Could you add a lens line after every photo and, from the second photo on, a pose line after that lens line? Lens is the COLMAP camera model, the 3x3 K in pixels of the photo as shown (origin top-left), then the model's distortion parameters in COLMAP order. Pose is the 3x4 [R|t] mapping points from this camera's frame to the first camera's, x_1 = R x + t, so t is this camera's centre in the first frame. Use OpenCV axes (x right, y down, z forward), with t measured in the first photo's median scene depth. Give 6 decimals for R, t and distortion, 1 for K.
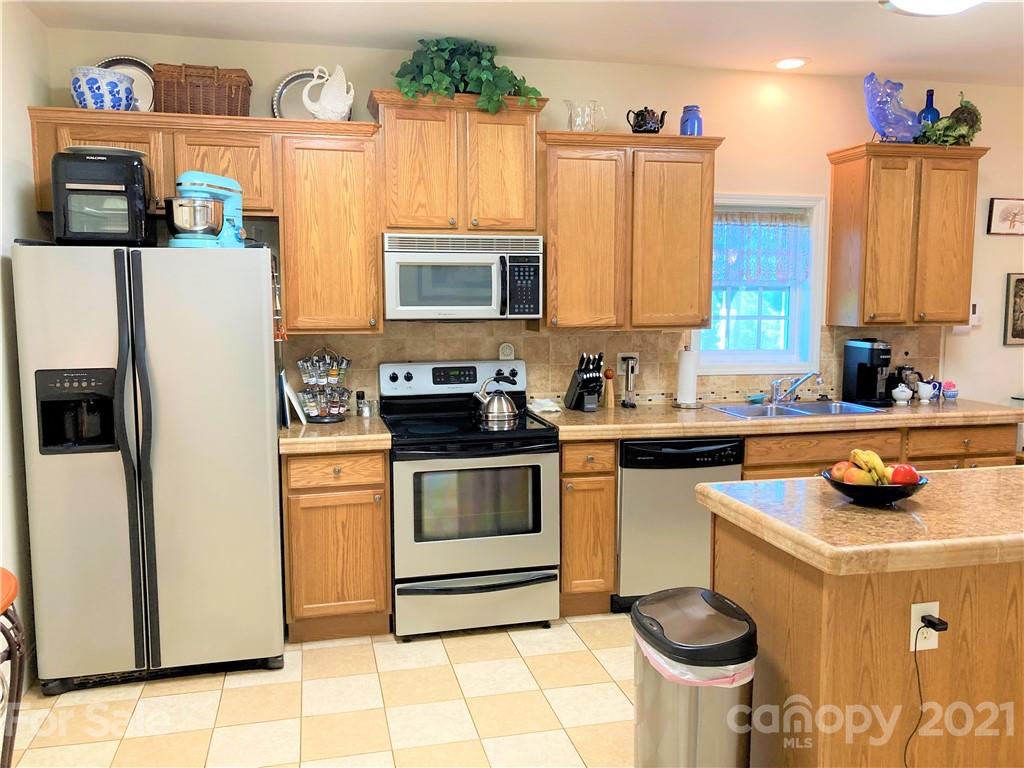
lens RADIAL K [[838.5, 0, 513.2], [0, 838.5, 378.5], [0, 0, 1]] dist [0.038798, -0.054639]
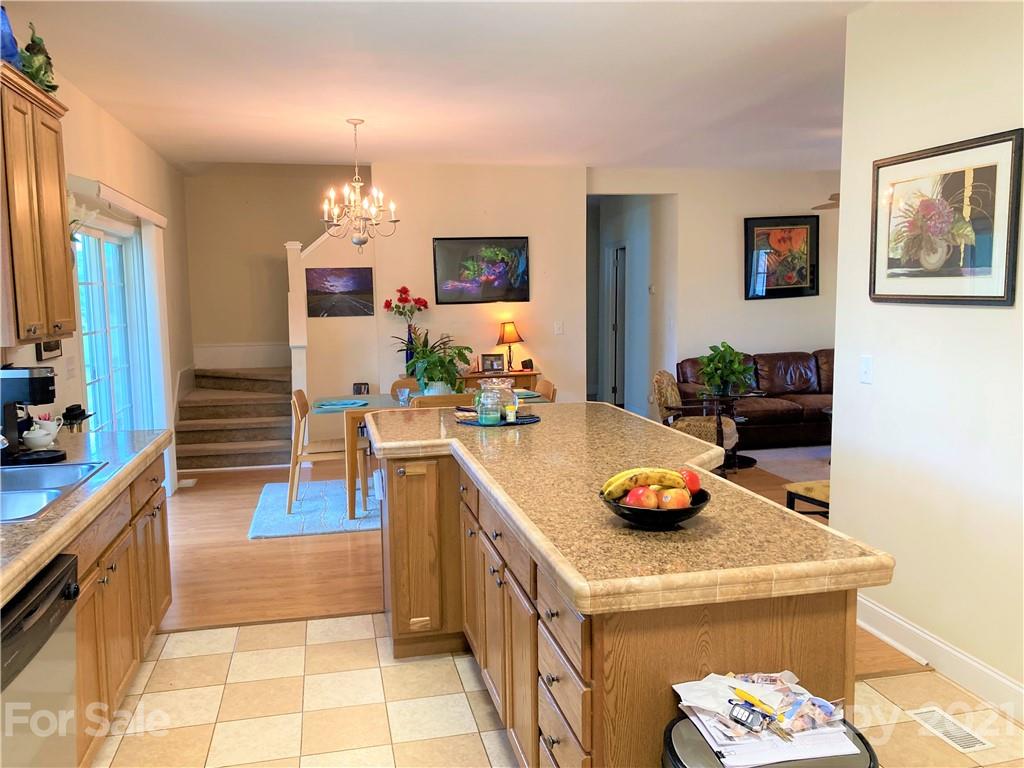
lens RADIAL K [[838.5, 0, 521.1], [0, 838.5, 386.4], [0, 0, 1]] dist [0.038798, -0.054639]
pose [[-0.001789, -0.112306, 0.993672, -0.507559], [0.110980, 0.987513, 0.111810, -0.130416], [-0.993821, 0.110478, 0.010697, 1.287535]]
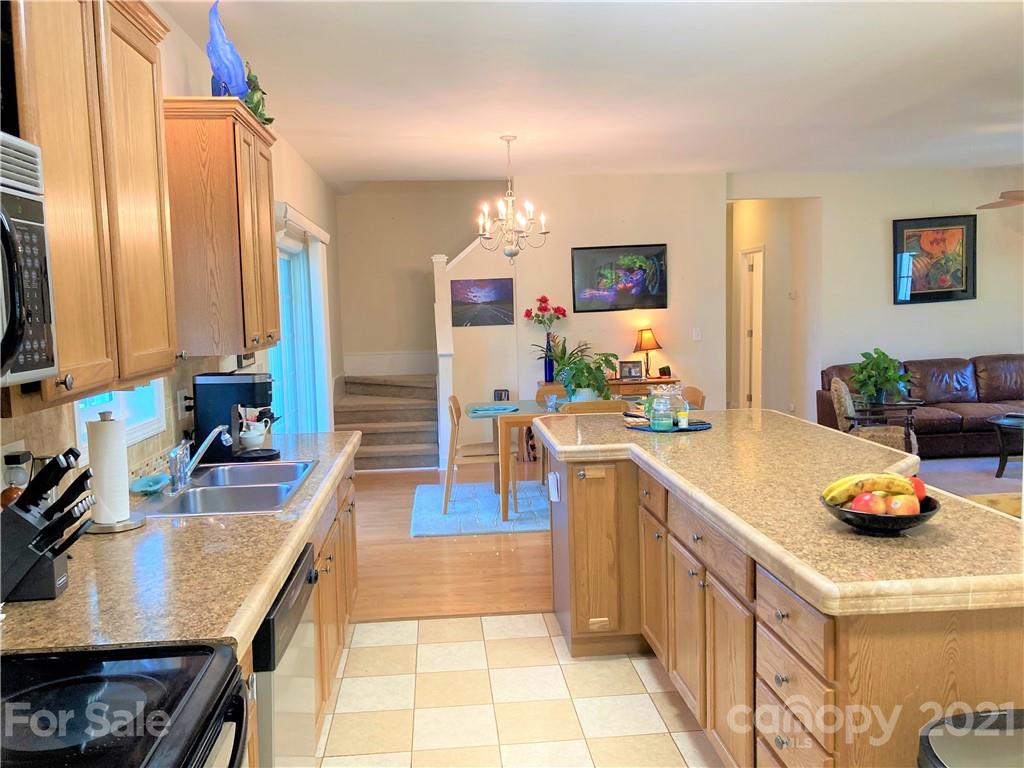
lens RADIAL K [[838.5, 0, 506.5], [0, 838.5, 377.0], [0, 0, 1]] dist [0.038798, -0.054639]
pose [[0.140603, -0.092096, 0.985773, -0.568098], [0.121730, 0.989718, 0.075102, -0.149366], [-0.982554, 0.109438, 0.150368, 1.427887]]
